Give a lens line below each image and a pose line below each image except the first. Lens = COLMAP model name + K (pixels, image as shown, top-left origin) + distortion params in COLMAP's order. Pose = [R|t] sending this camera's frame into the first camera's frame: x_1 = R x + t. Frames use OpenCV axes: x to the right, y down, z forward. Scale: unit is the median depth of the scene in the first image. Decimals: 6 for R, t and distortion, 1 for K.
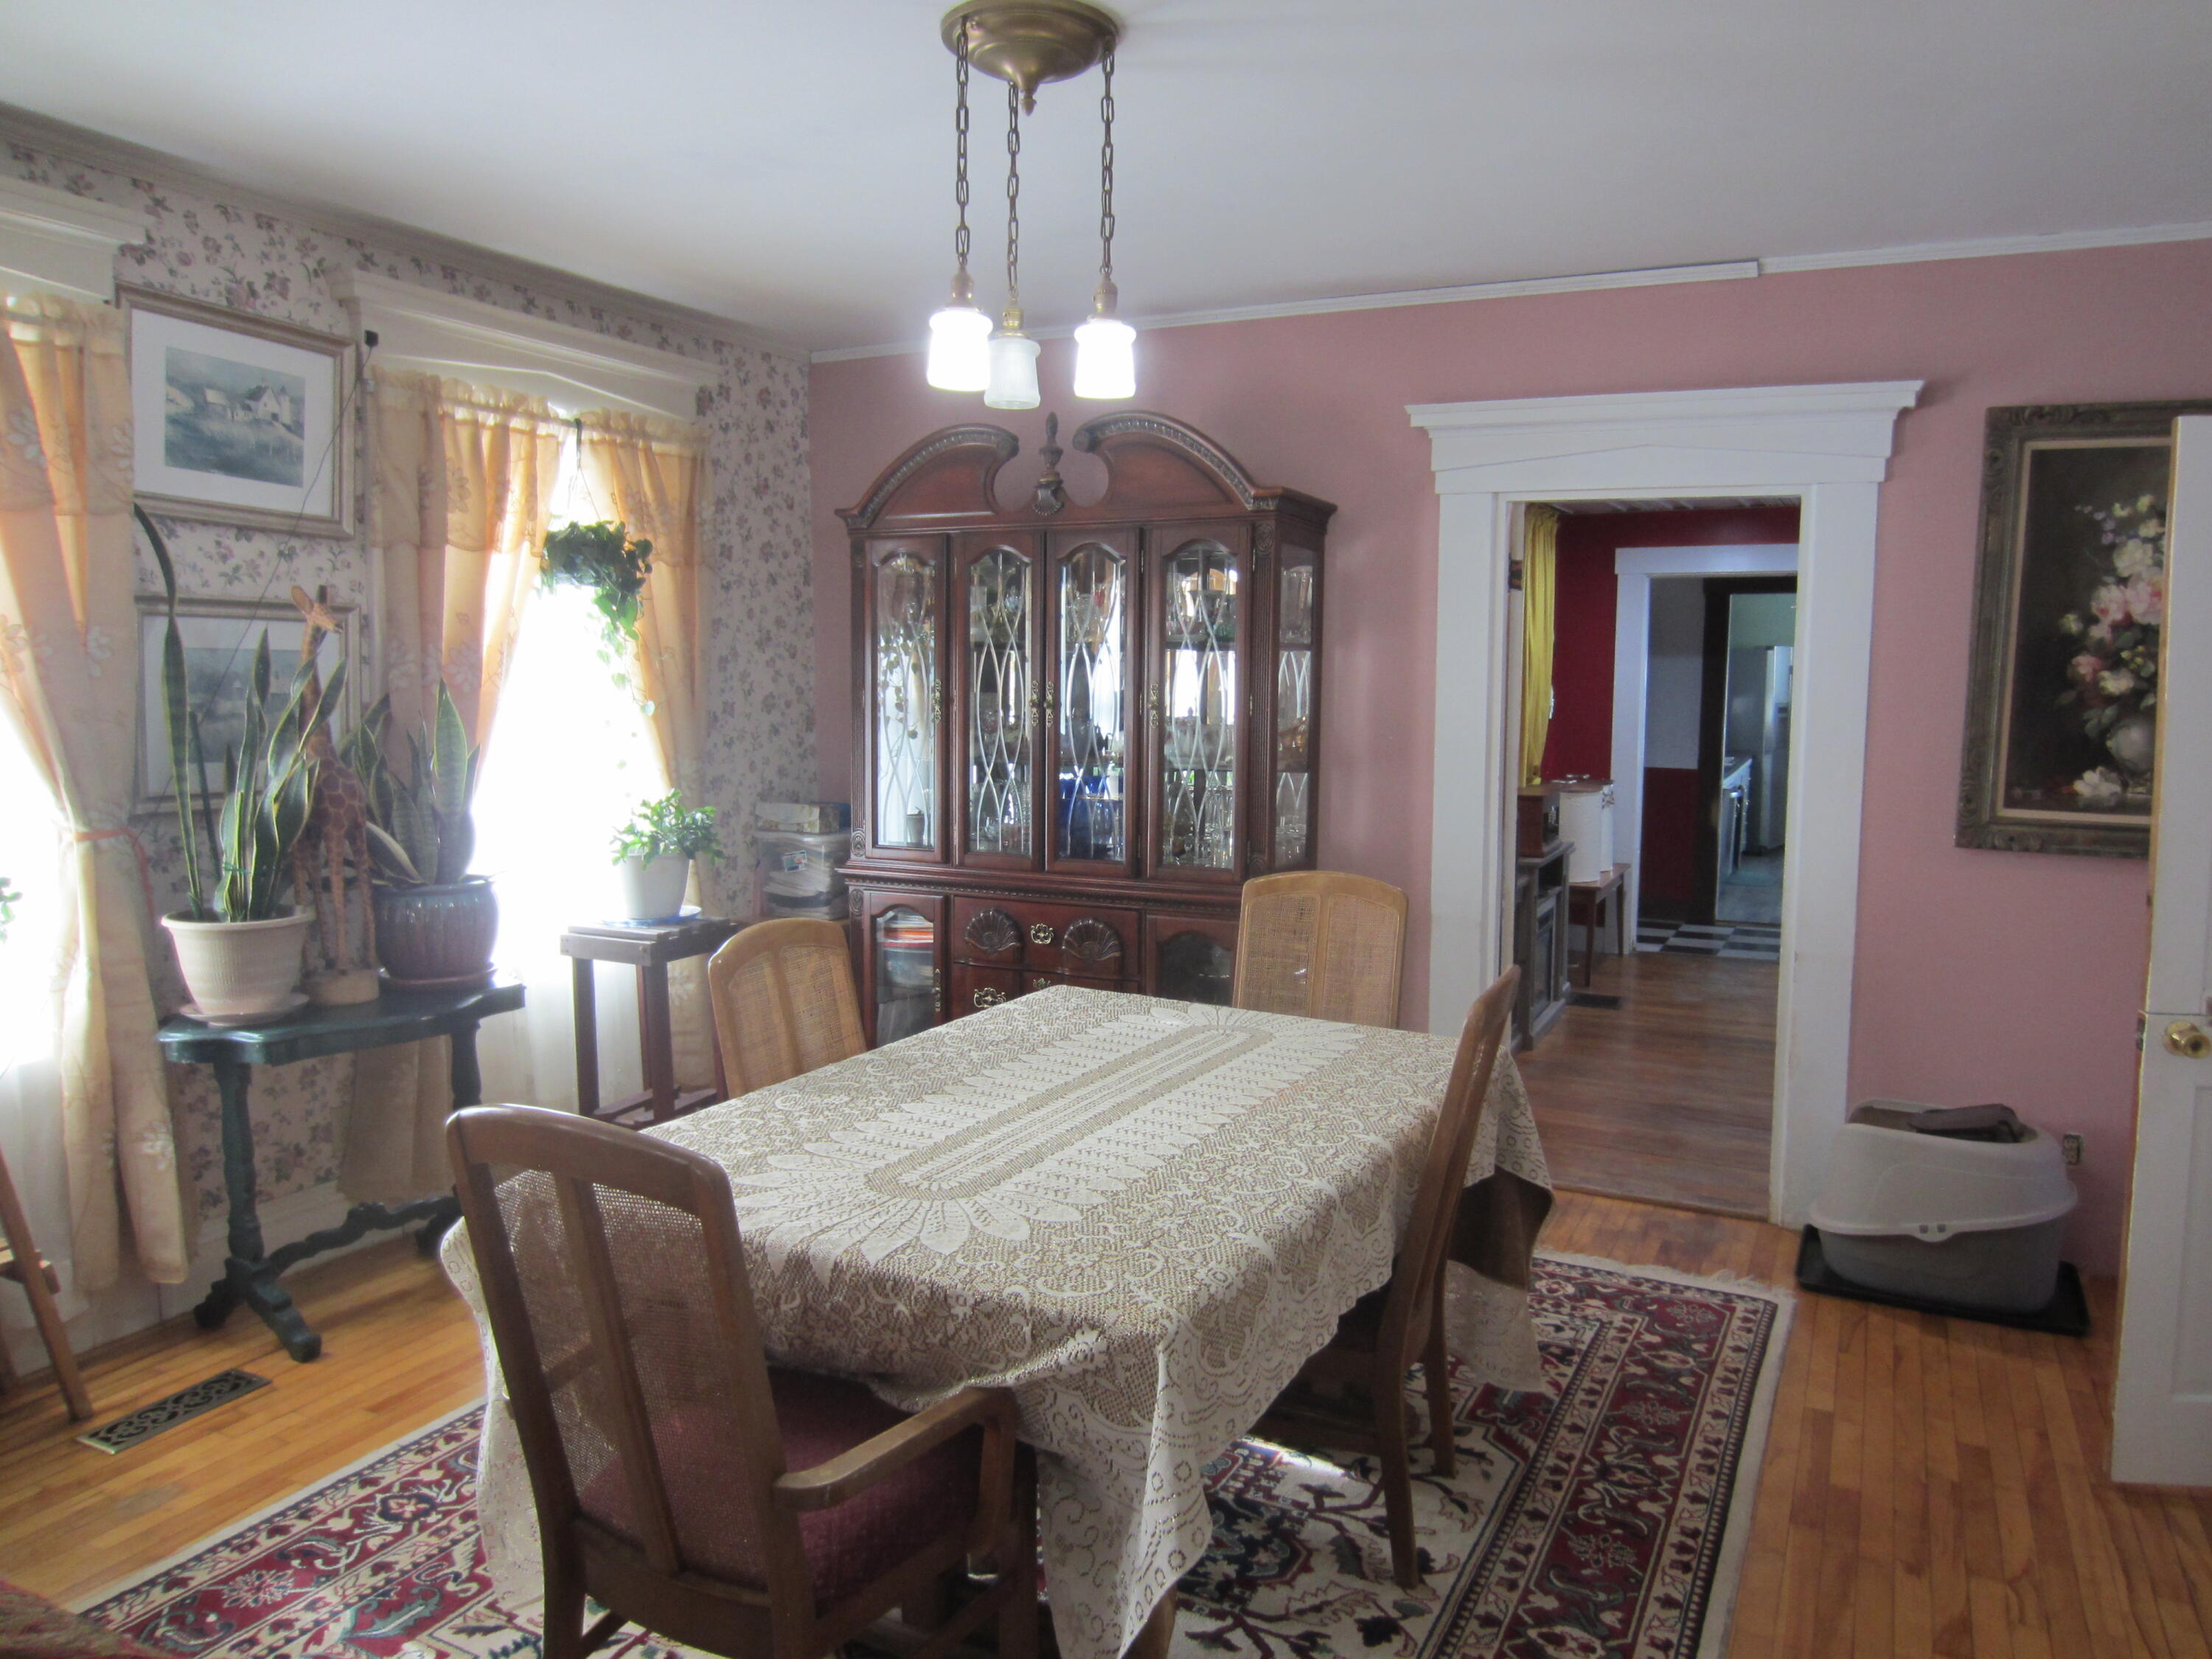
lens RADIAL K [[1531.4, 0, 1109.7], [0, 1531.4, 827.3], [0, 0, 1]] dist [-0.057340, 0.030477]
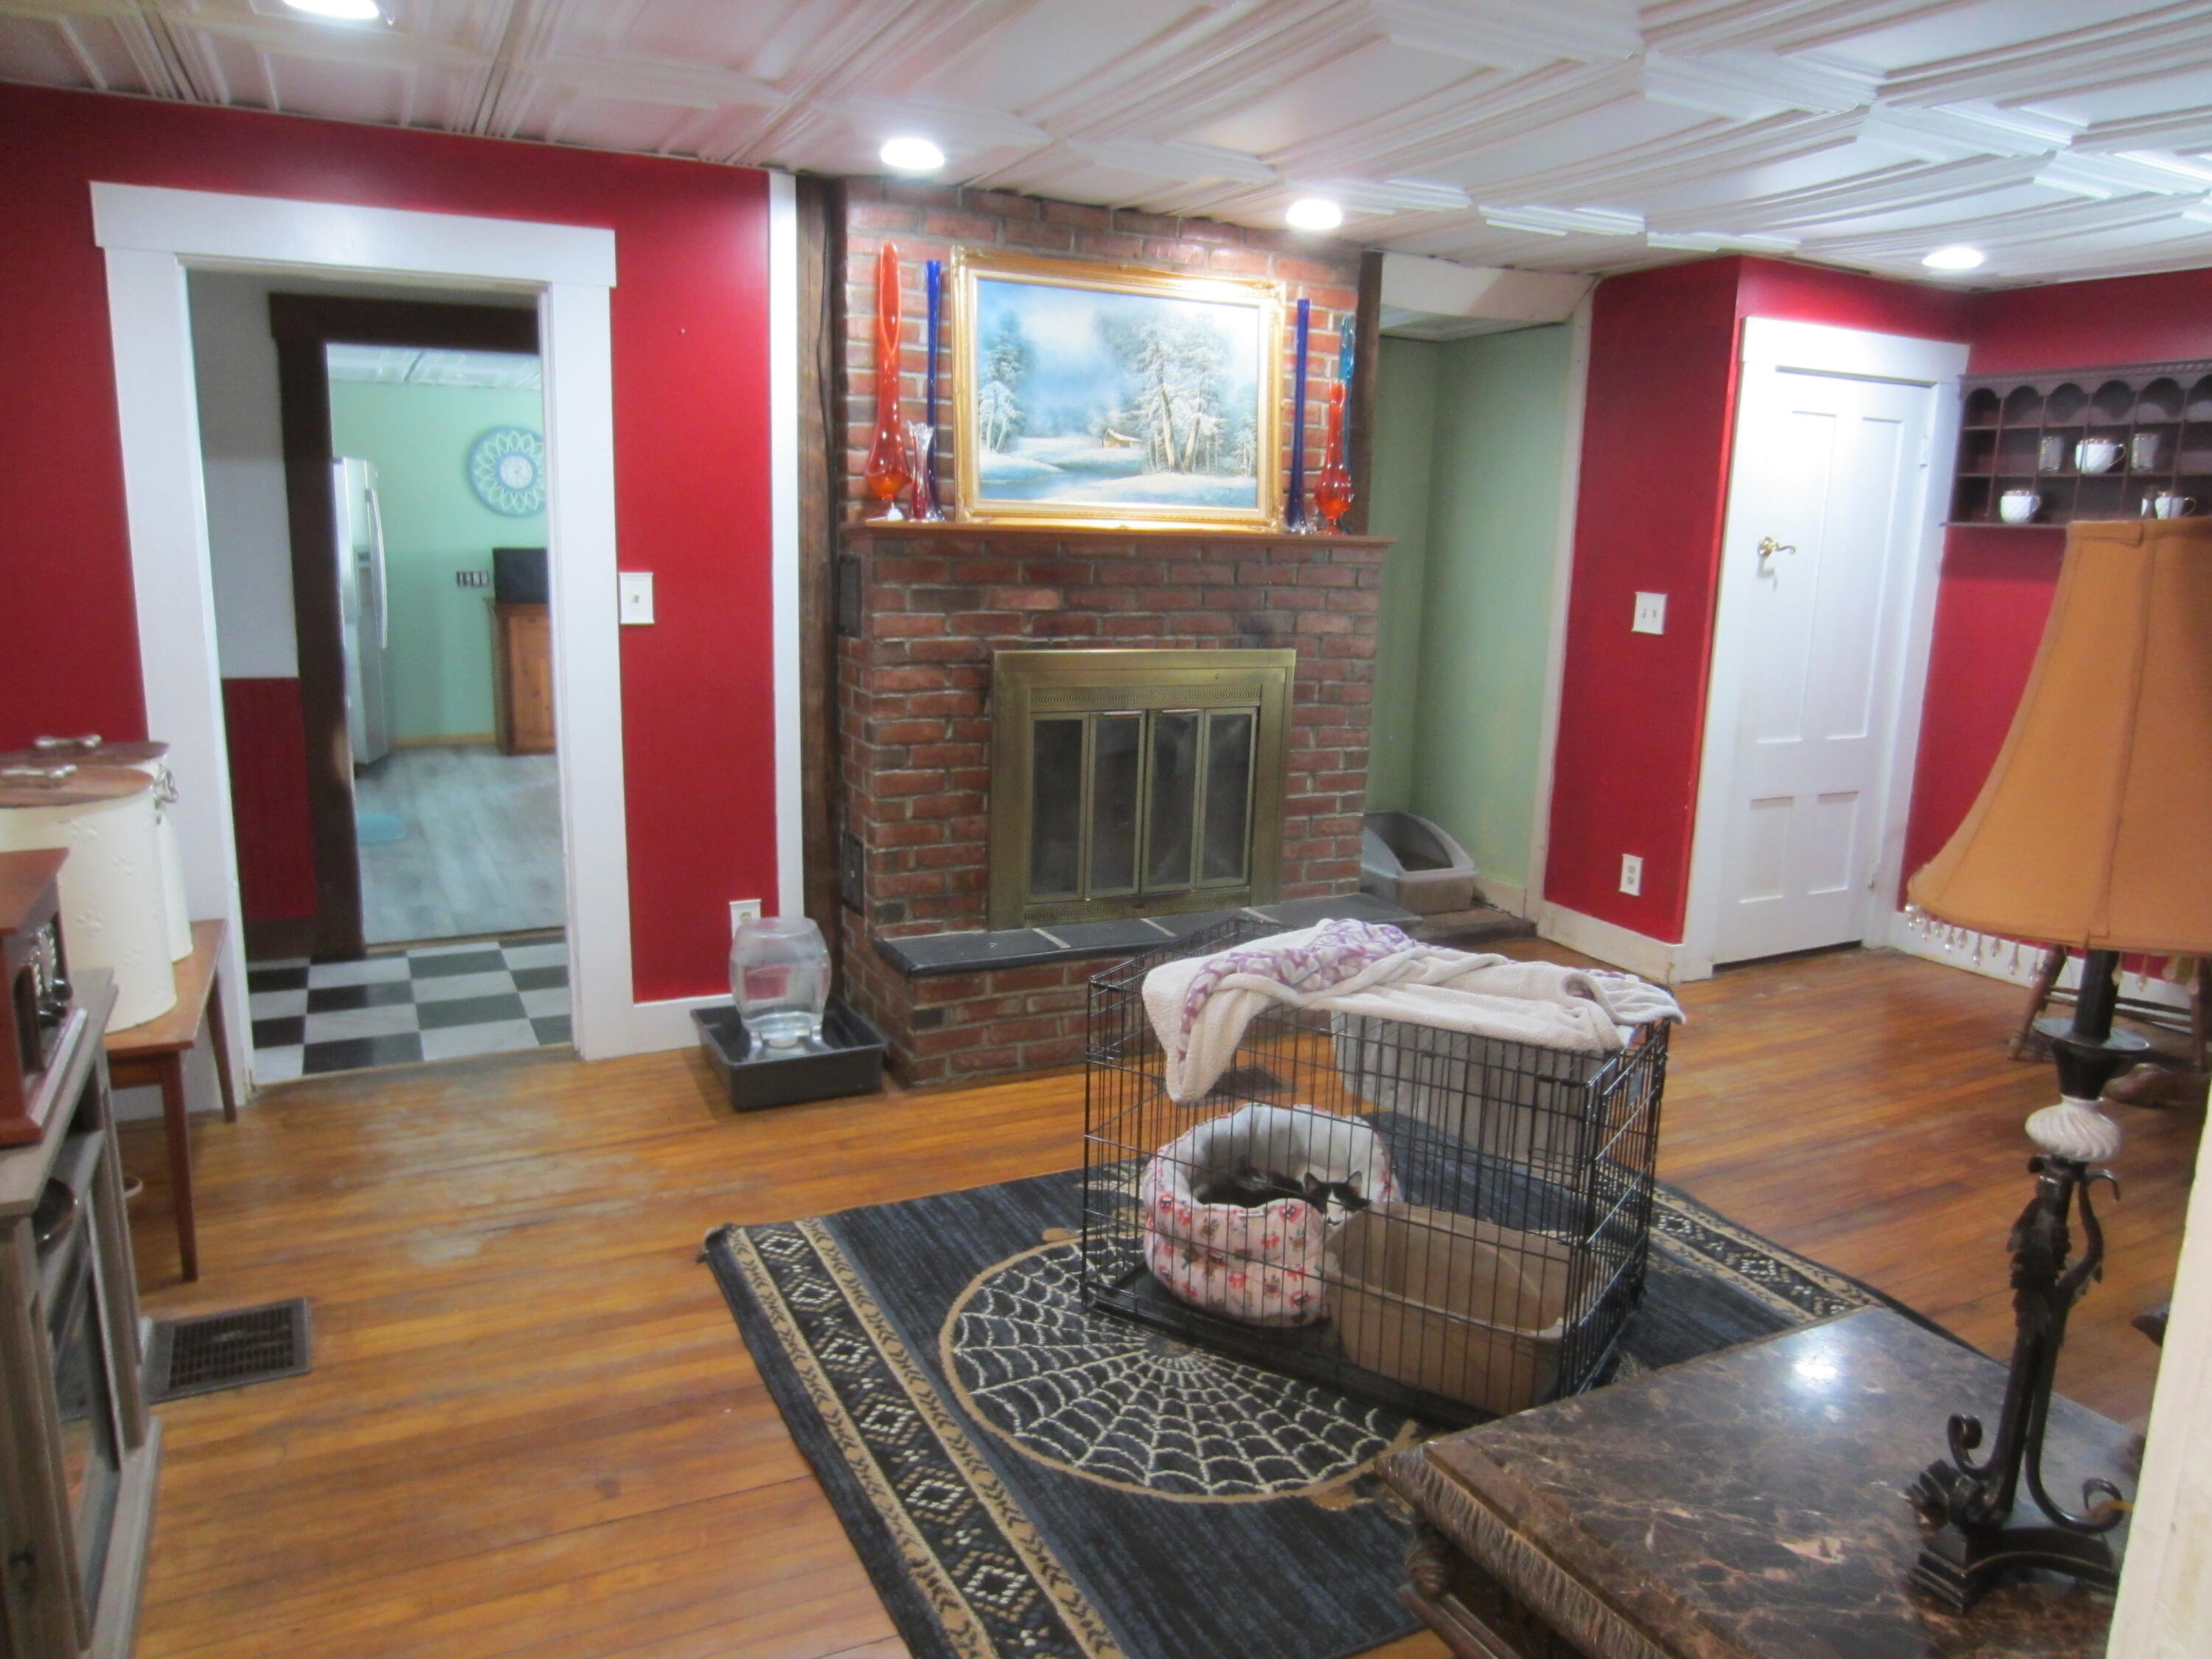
lens RADIAL K [[1531.4, 0, 1109.7], [0, 1531.4, 827.3], [0, 0, 1]] dist [-0.057340, 0.030477]
pose [[0.591750, -0.148386, 0.792347, 0.144793], [0.063418, 0.988435, 0.137746, -0.046363], [-0.803623, -0.031263, 0.594317, 0.515298]]
